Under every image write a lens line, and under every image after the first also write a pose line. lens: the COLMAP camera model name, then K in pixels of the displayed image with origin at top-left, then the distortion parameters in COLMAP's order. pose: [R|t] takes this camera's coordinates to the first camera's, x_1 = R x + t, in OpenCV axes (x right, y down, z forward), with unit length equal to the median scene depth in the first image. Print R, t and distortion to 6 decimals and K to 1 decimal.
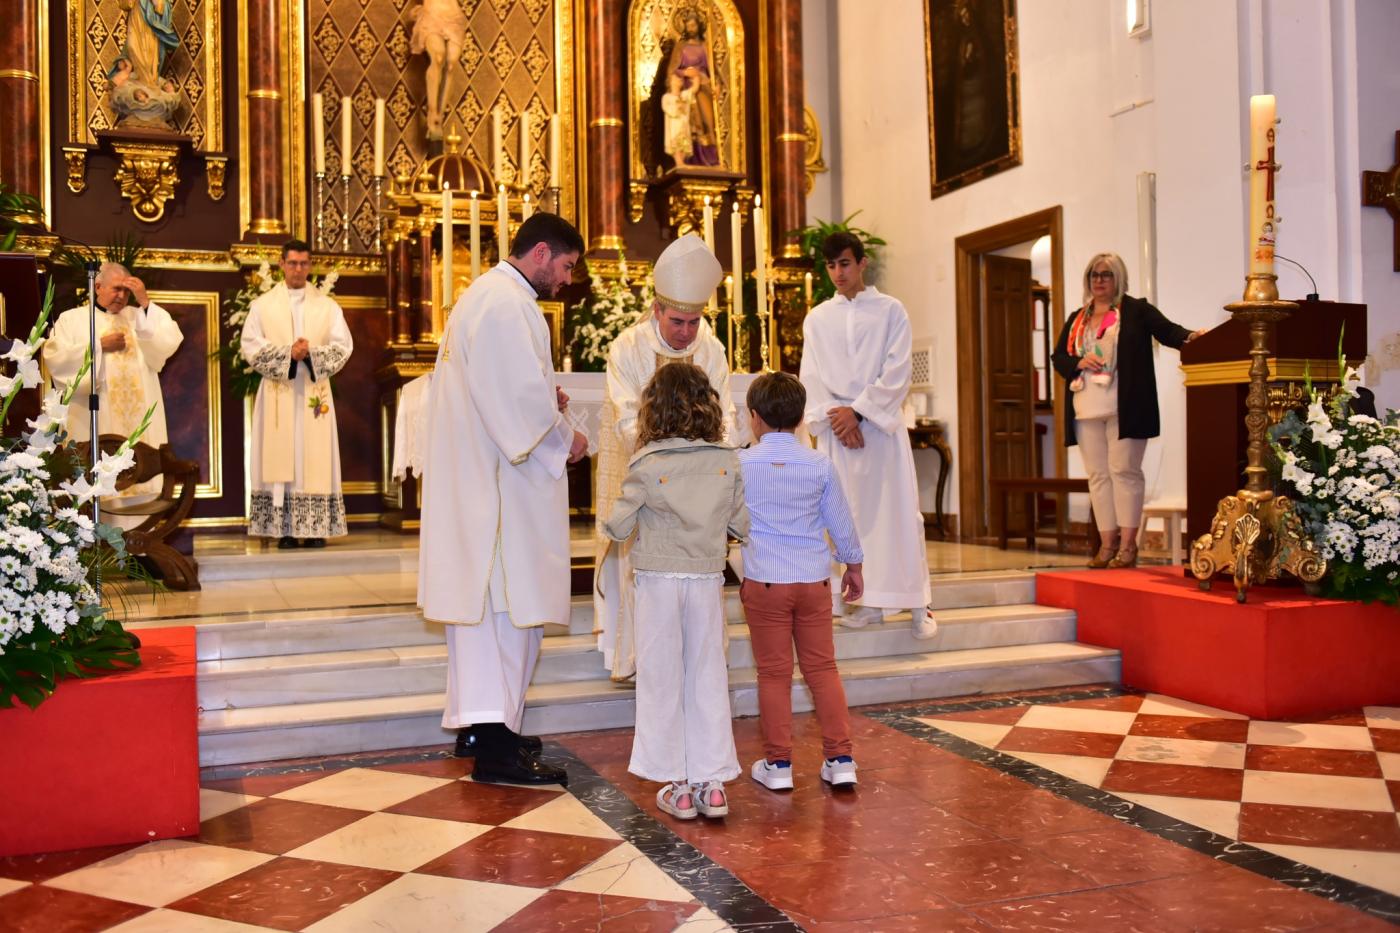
lens RADIAL K [[1316.1, 0, 705.1], [0, 1316.1, 465.3], [0, 0, 1]] dist [-0.017366, 0.000000]
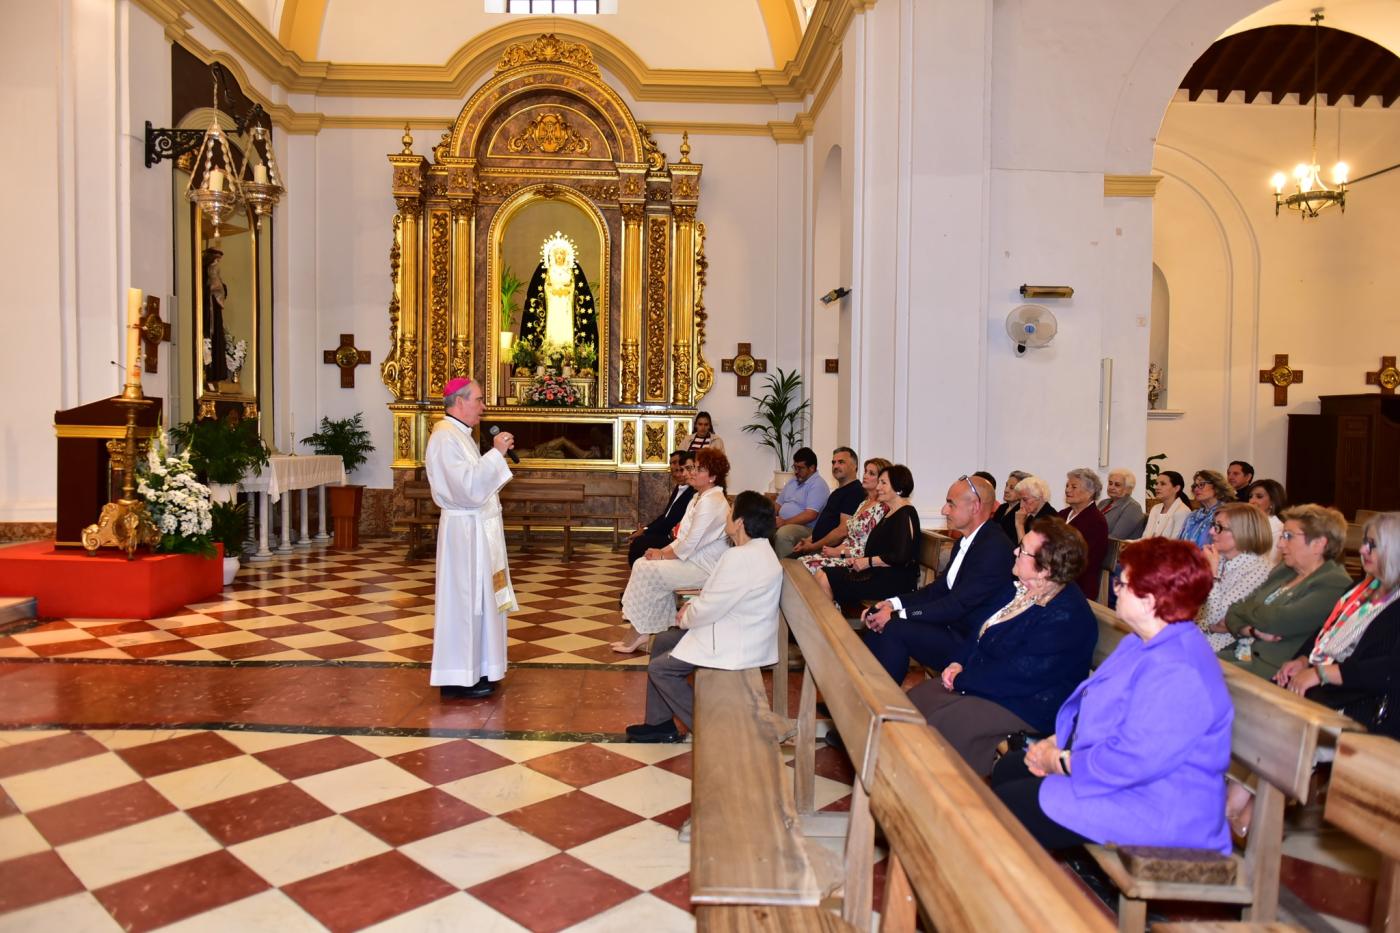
lens RADIAL K [[962.7, 0, 709.6], [0, 962.7, 465.7], [0, 0, 1]] dist [-0.012299, -0.002687]
pose [[0.323687, -0.010122, 0.946110, -0.359980], [-0.014331, 0.999776, 0.015599, -0.037348], [-0.946056, -0.018608, 0.323469, -0.131846]]
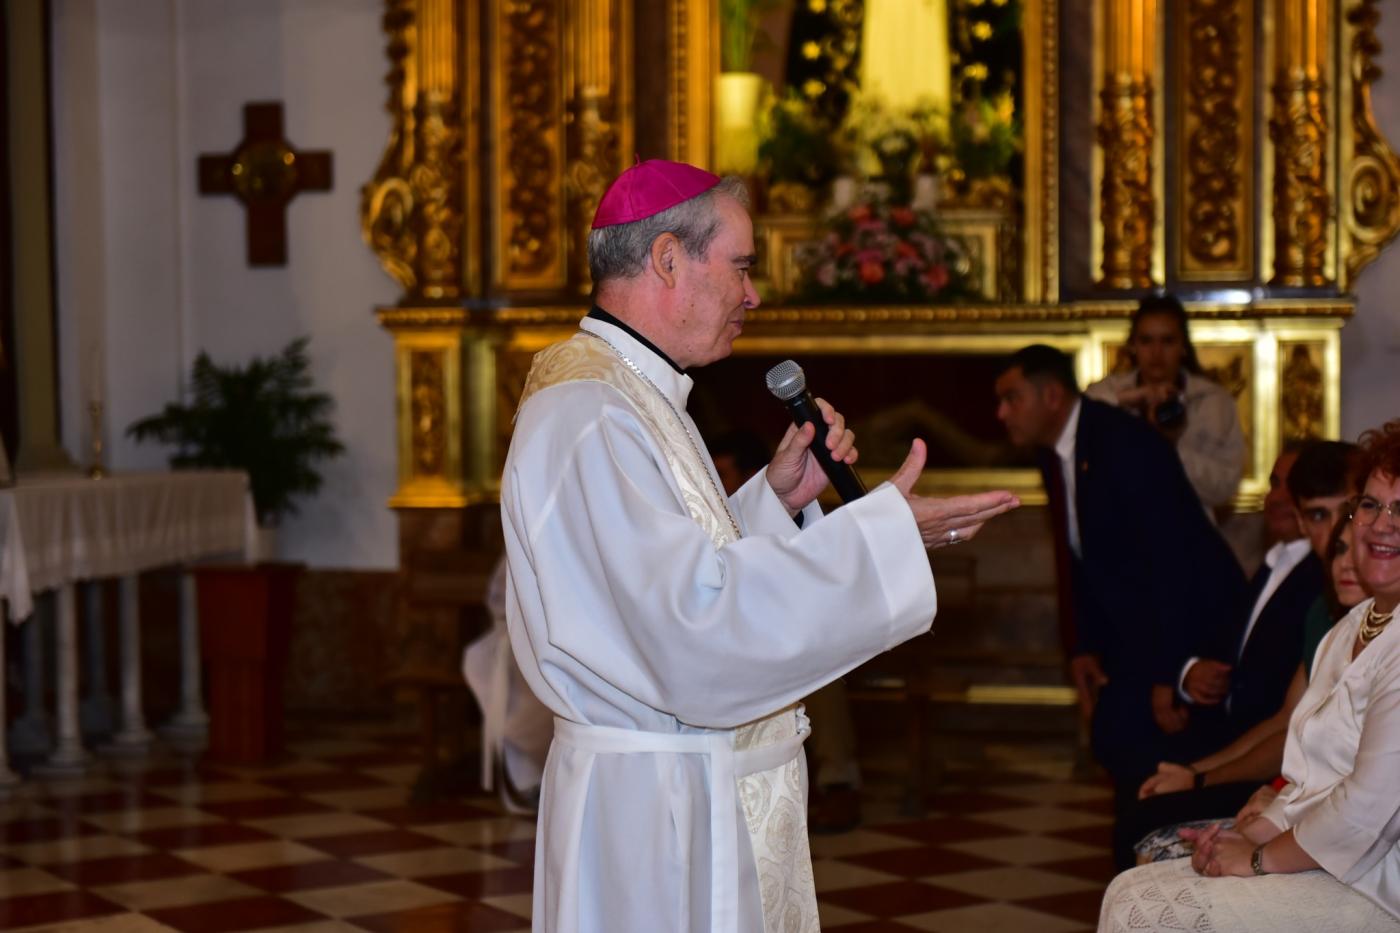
lens RADIAL K [[2694.7, 0, 704.1], [0, 2694.7, 480.2], [0, 0, 1]] dist [-0.005865, 0.000000]
pose [[0.546524, -0.016725, 0.837276, -0.174470], [0.004084, 0.999842, 0.017306, -0.039376], [-0.837433, -0.006038, 0.546506, -0.062726]]
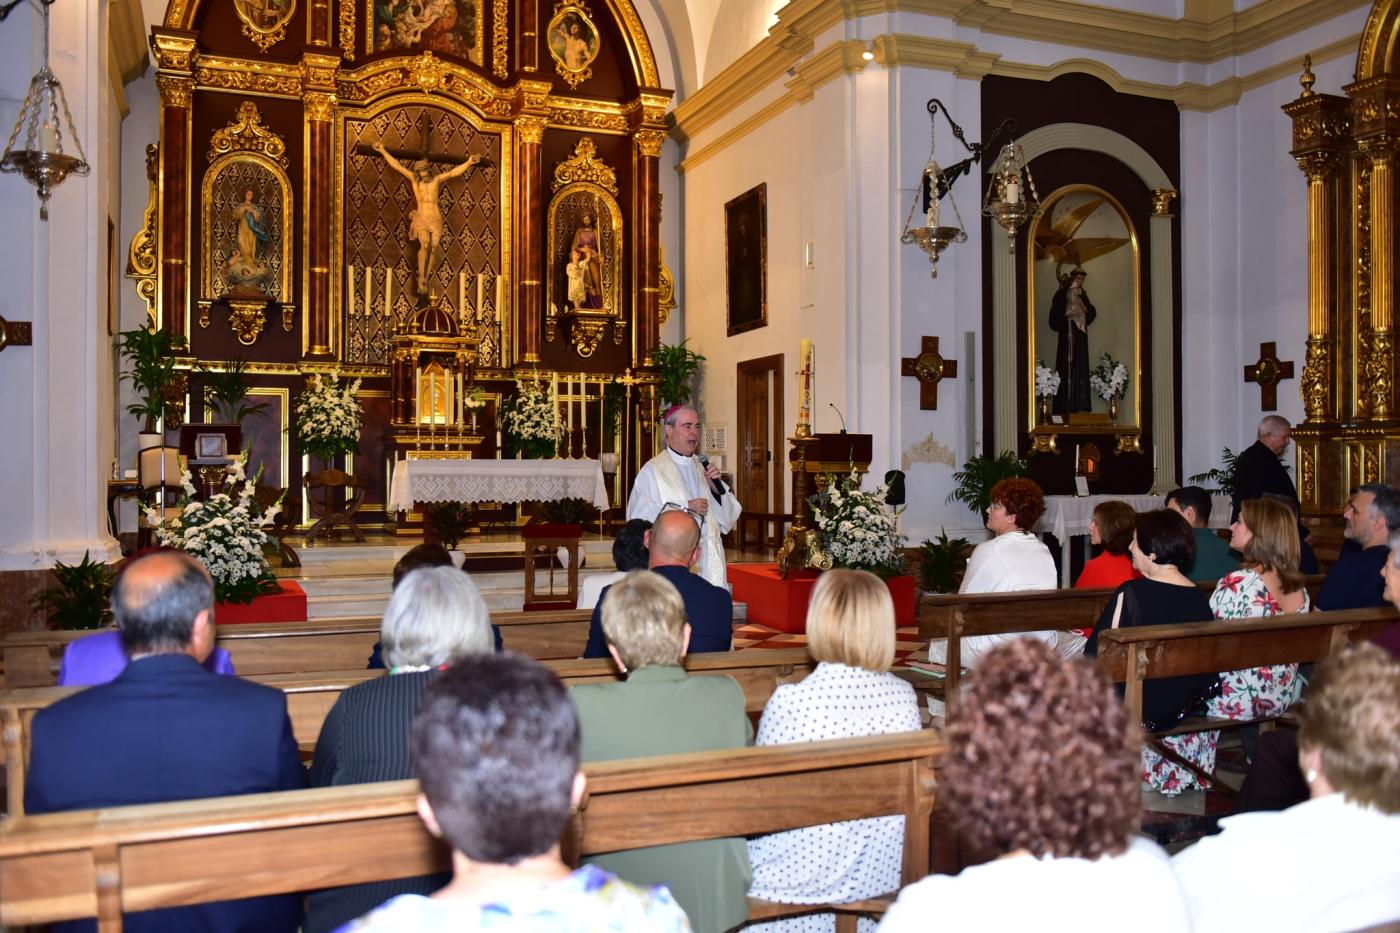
lens RADIAL K [[1224.2, 0, 710.0], [0, 1224.2, 460.4], [0, 0, 1]] dist [-0.010977, -0.017777]
pose [[0.999737, 0.018894, 0.012969, 0.149528], [-0.018792, 0.999792, -0.007971, -0.040957], [-0.013117, 0.007725, 0.999884, -0.576314]]
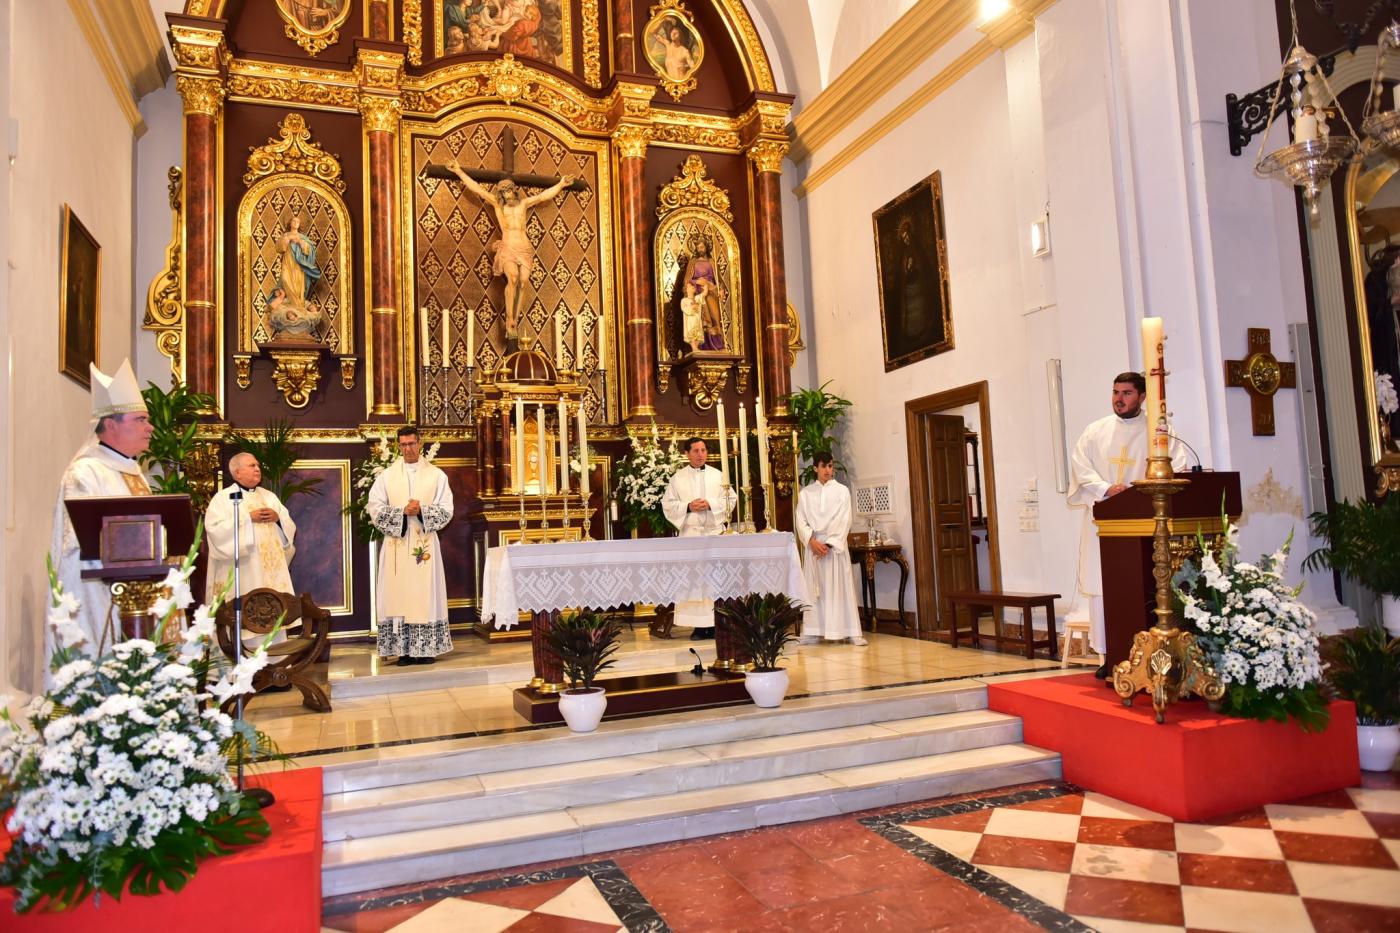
lens RADIAL K [[962.7, 0, 702.3], [0, 962.7, 462.6], [0, 0, 1]] dist [-0.012299, -0.002687]
pose [[0.999551, -0.027601, -0.011635, -0.004432], [0.026659, 0.996858, -0.074587, -0.049263], [0.013657, 0.074244, 0.997147, 0.040029]]
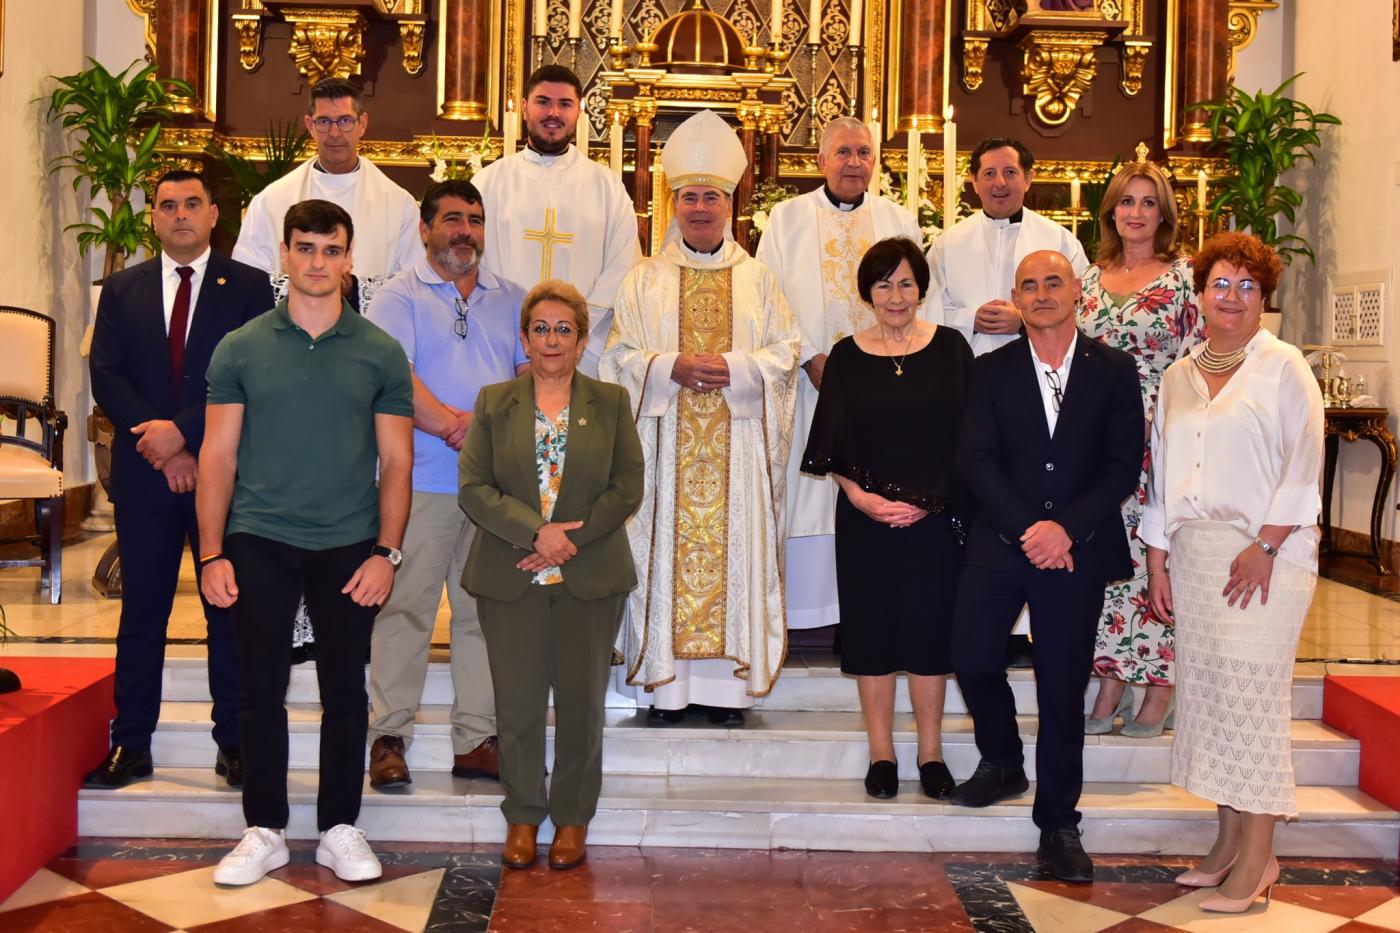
lens RADIAL K [[1889.7, 0, 695.7], [0, 1889.7, 396.6], [0, 0, 1]] dist [-0.019159, 0.000000]
pose [[0.939542, 0.047867, -0.339072, 0.191851], [-0.041471, 0.998799, 0.026088, -0.049969], [0.339913, -0.010449, 0.940399, -0.005720]]
